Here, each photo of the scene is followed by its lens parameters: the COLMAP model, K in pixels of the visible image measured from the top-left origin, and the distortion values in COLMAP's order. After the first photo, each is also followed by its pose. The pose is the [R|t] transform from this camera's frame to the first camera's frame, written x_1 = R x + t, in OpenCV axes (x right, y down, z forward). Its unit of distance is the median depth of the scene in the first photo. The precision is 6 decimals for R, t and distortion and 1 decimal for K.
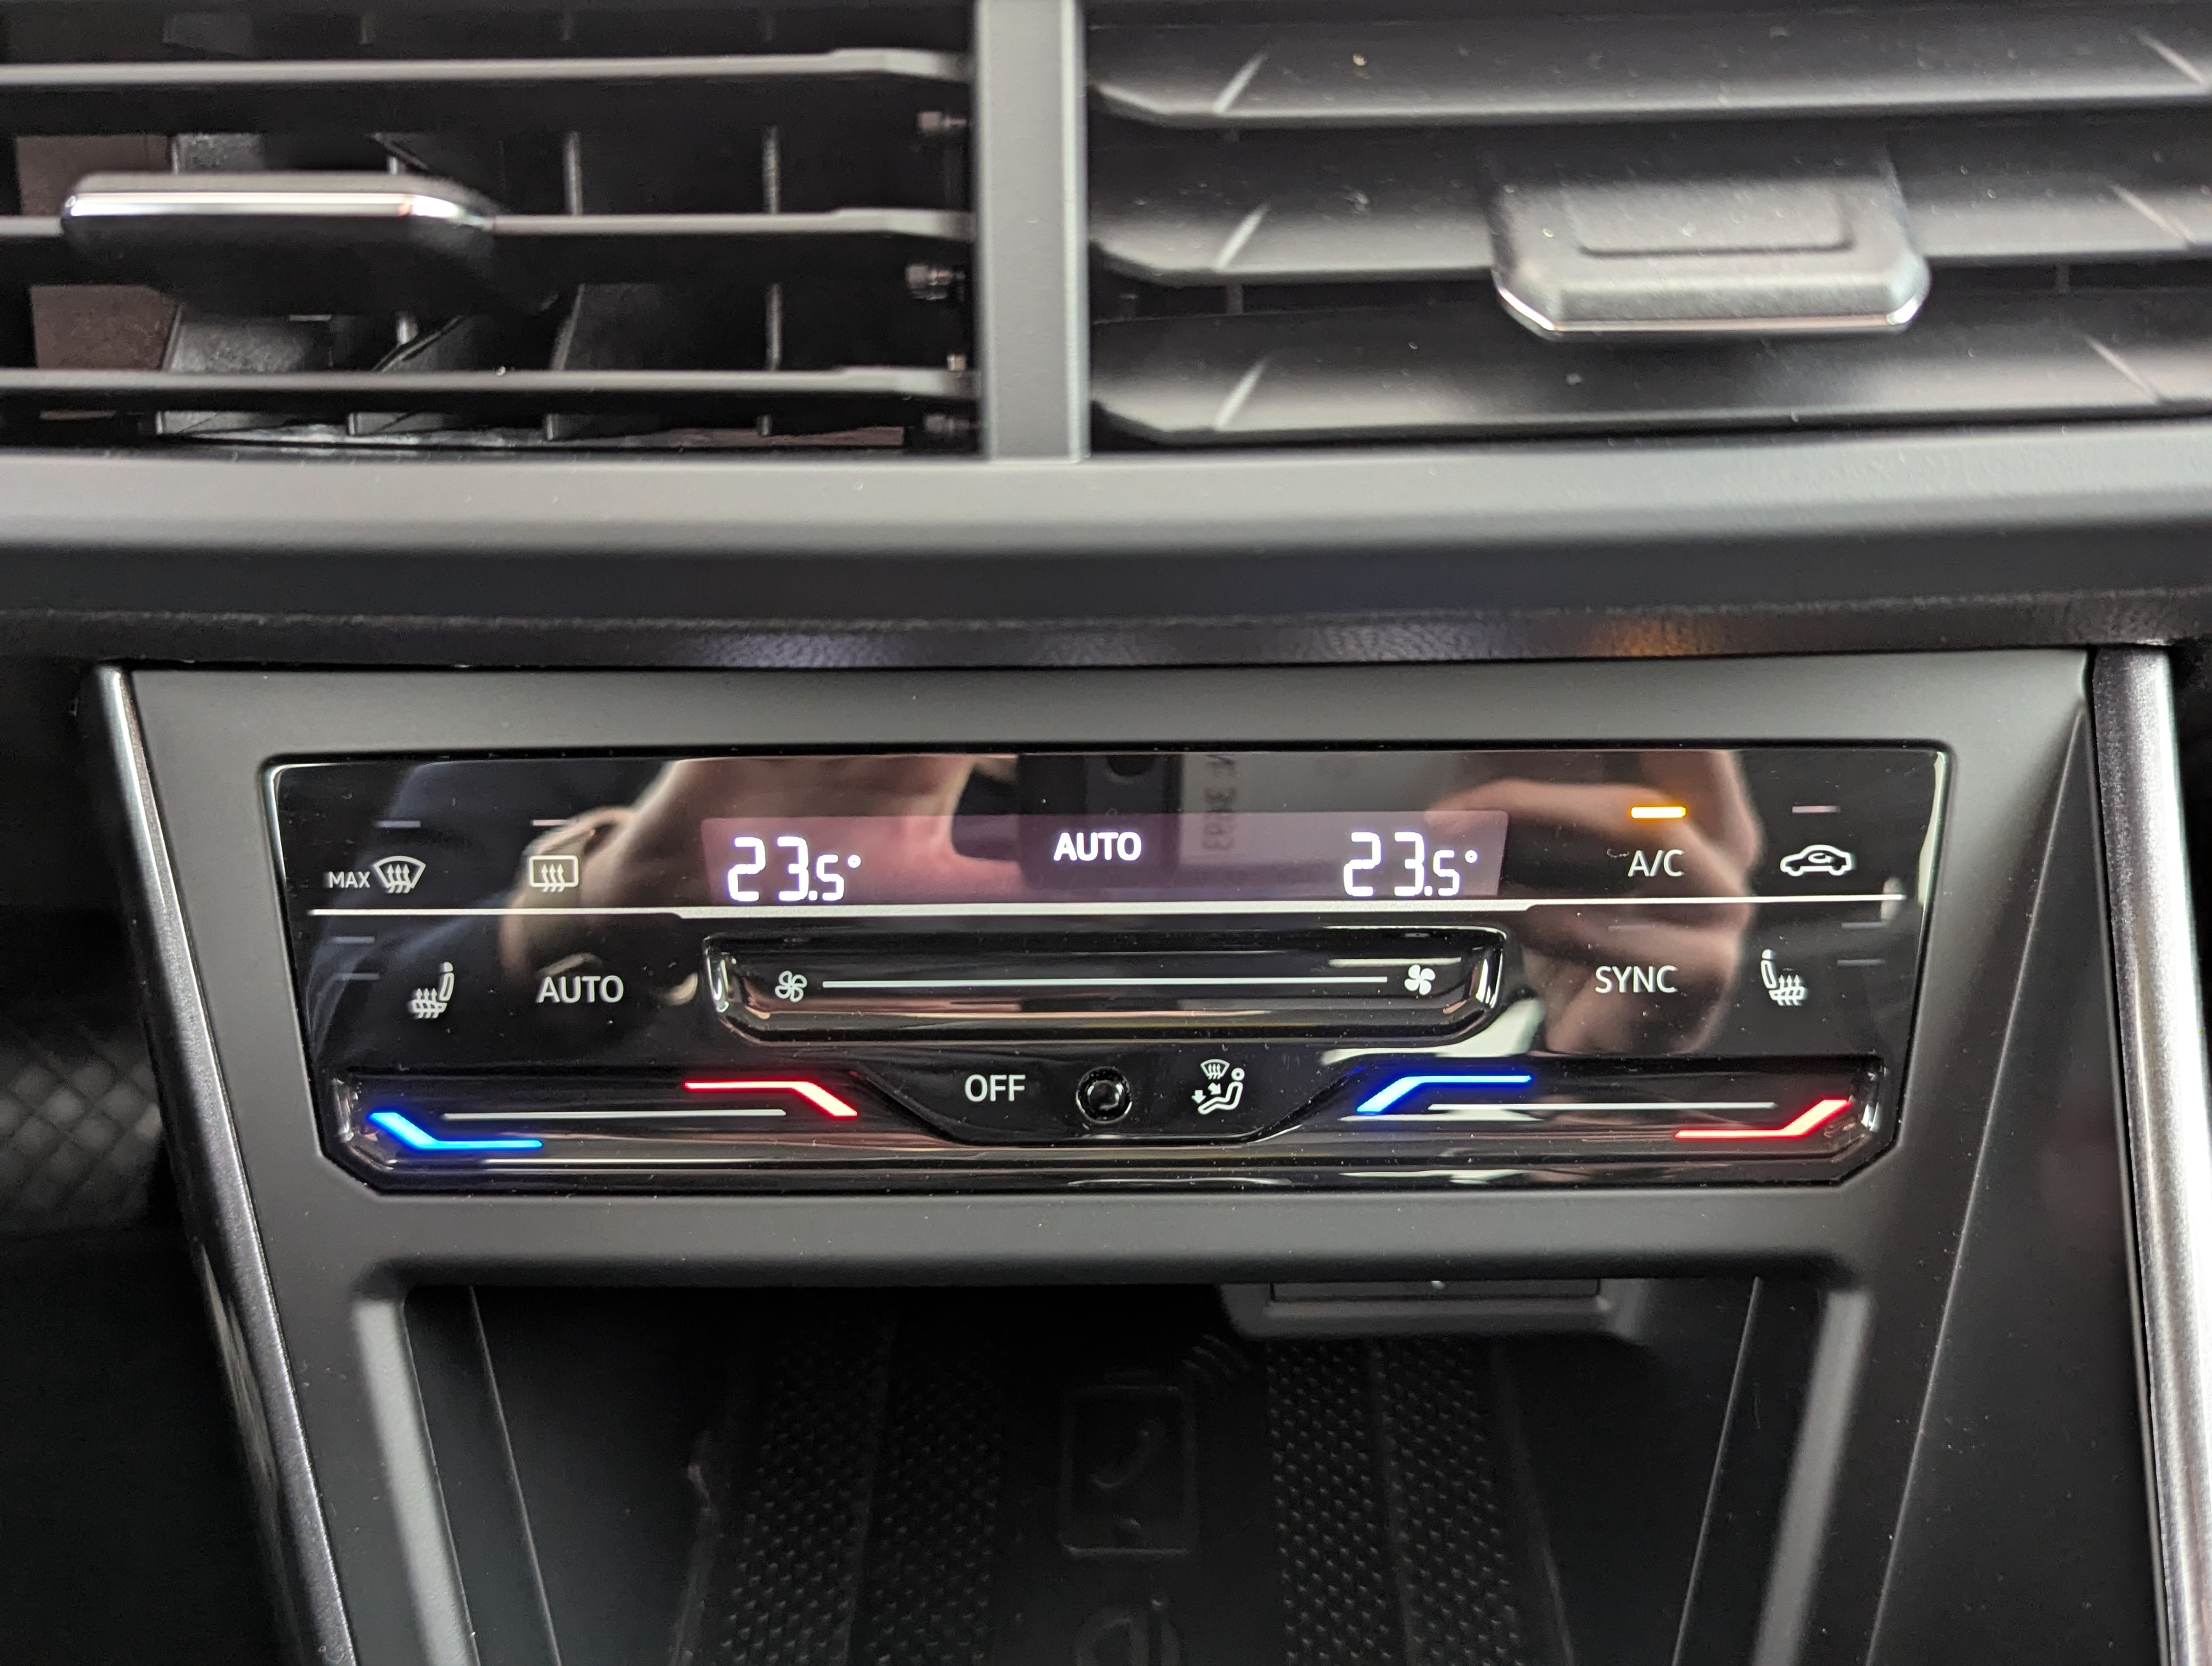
lens RADIAL K [[2025.6, 0, 1077.2], [0, 2025.6, 834.2], [0, 0, 1]] dist [0.041068, 0.006457]
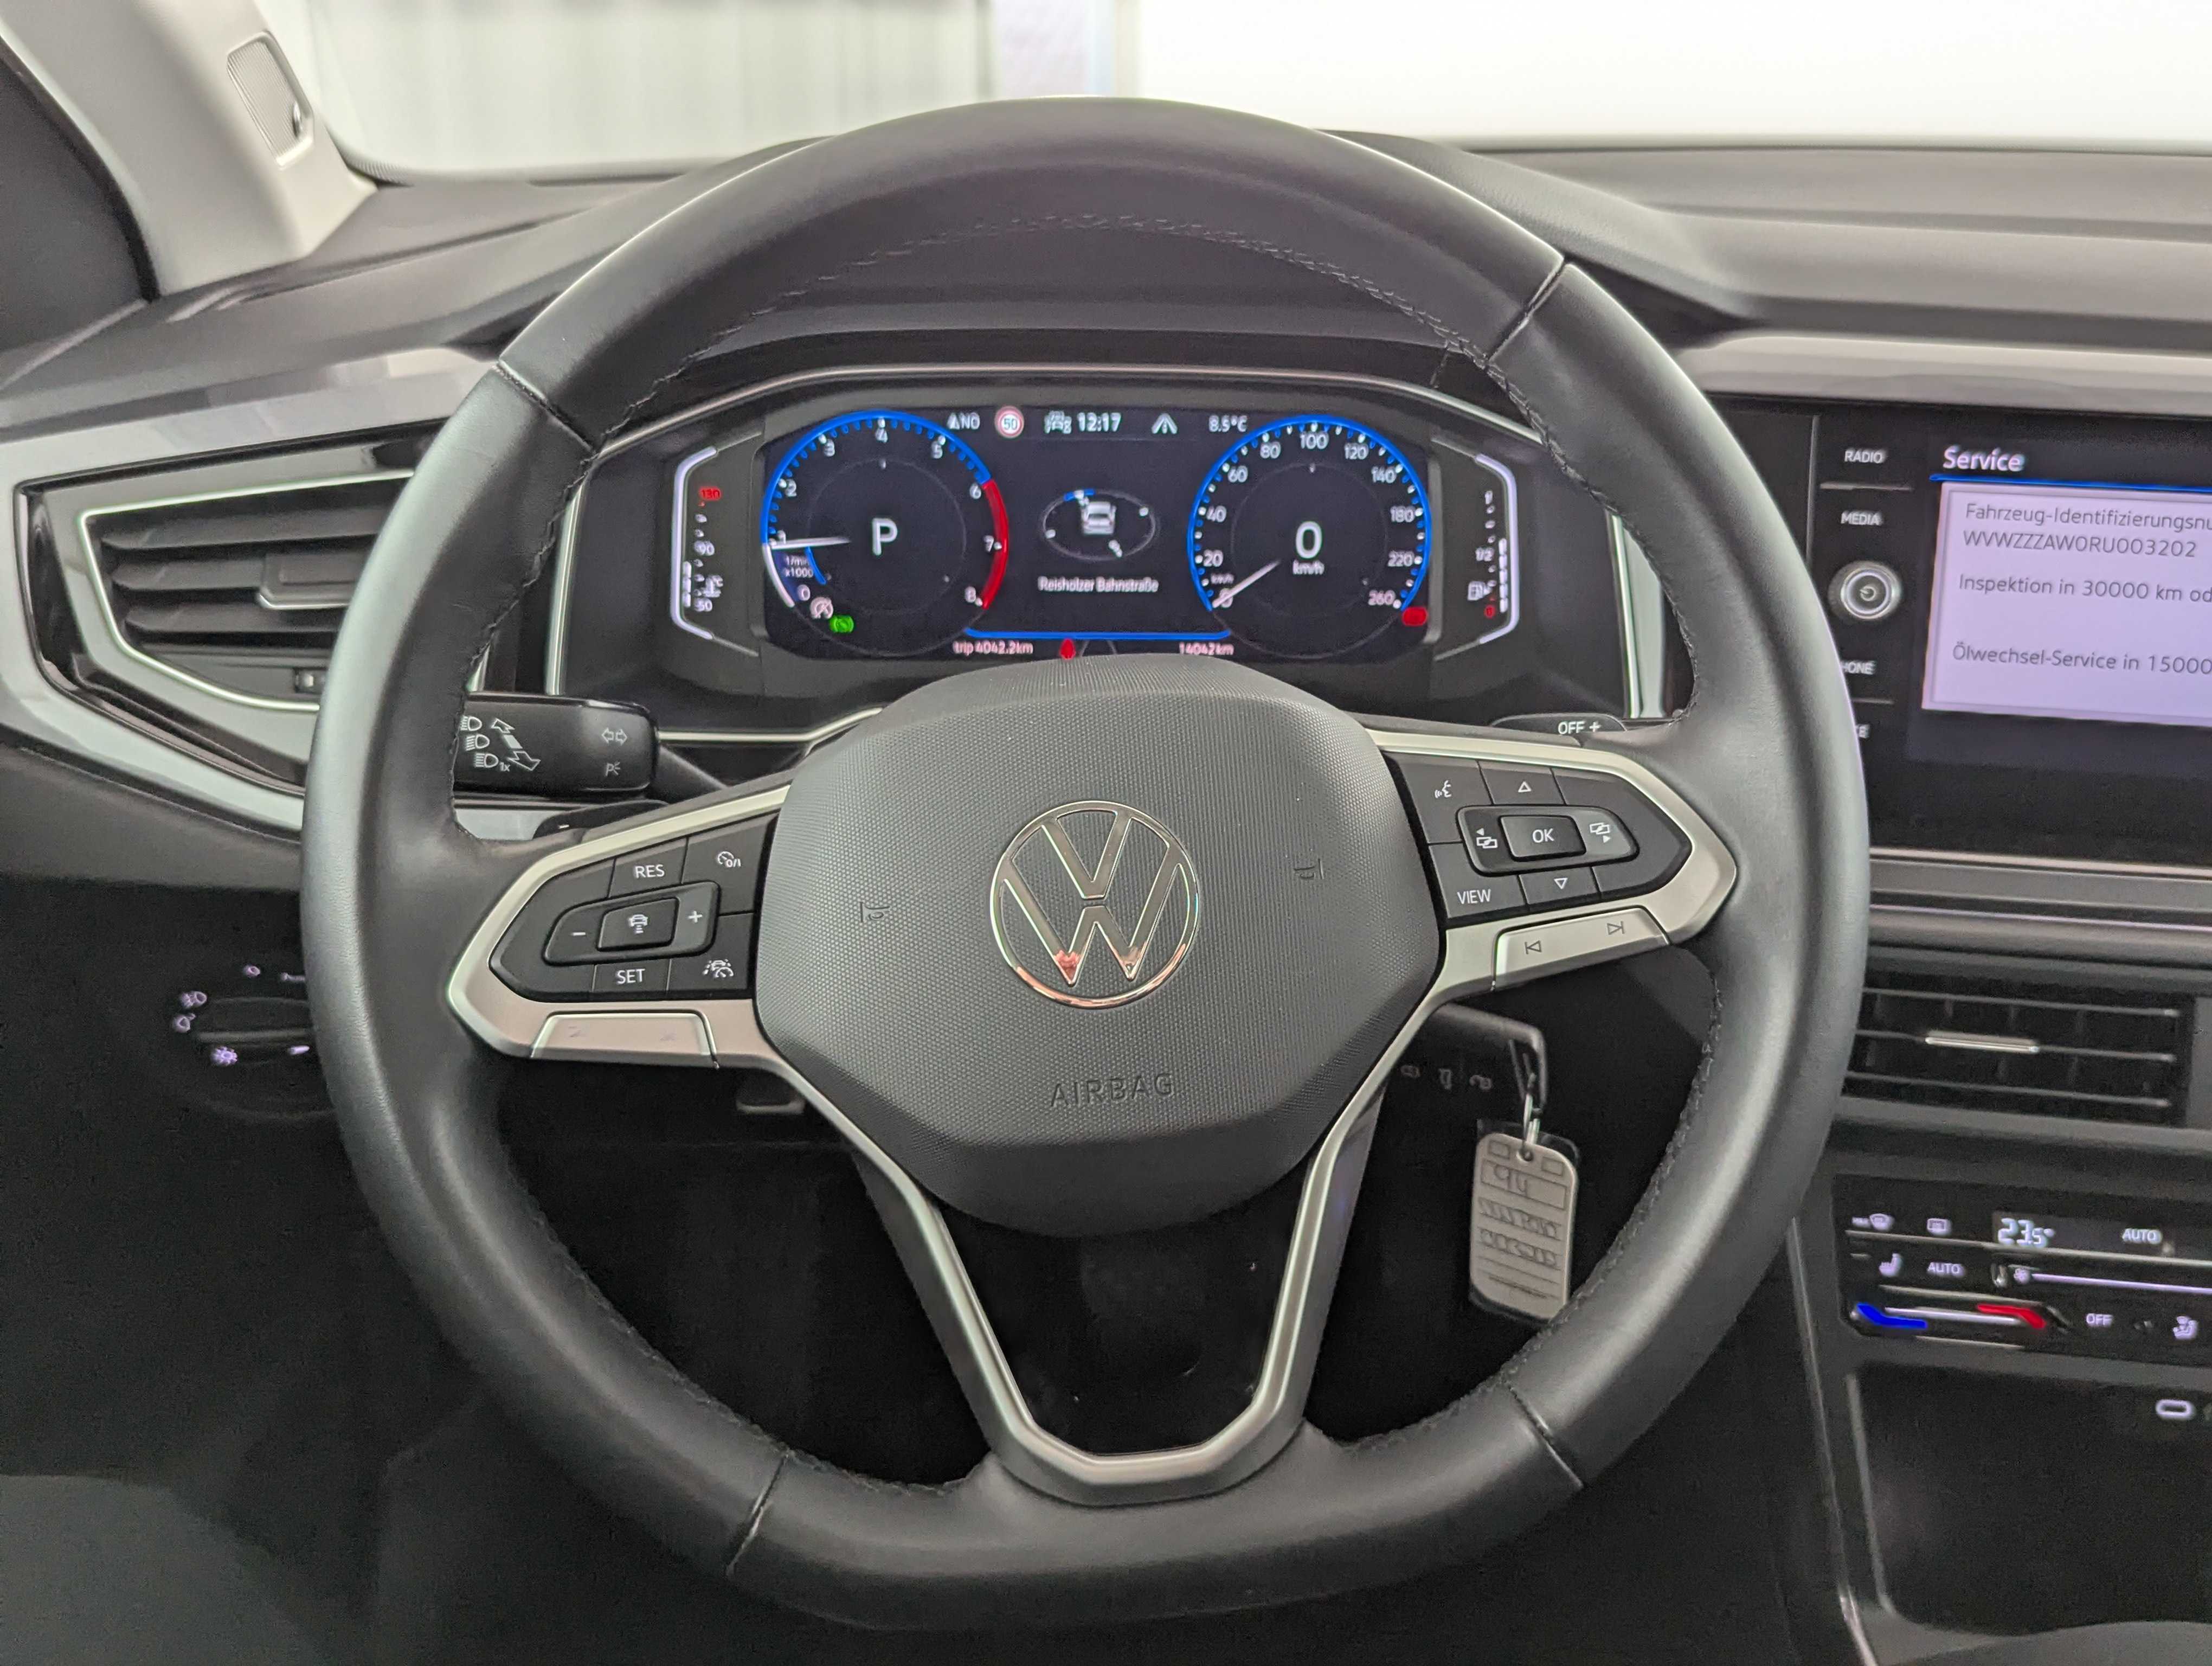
lens RADIAL K [[2038.4, 0, 1155.8], [0, 2038.4, 844.4], [0, 0, 1]] dist [0.109339, -0.188224]
pose [[0.993687, 0.074885, -0.083533, -1.136550], [-0.082837, 0.991910, -0.096193, -0.140166], [0.075654, 0.102506, 0.991851, -1.972564]]
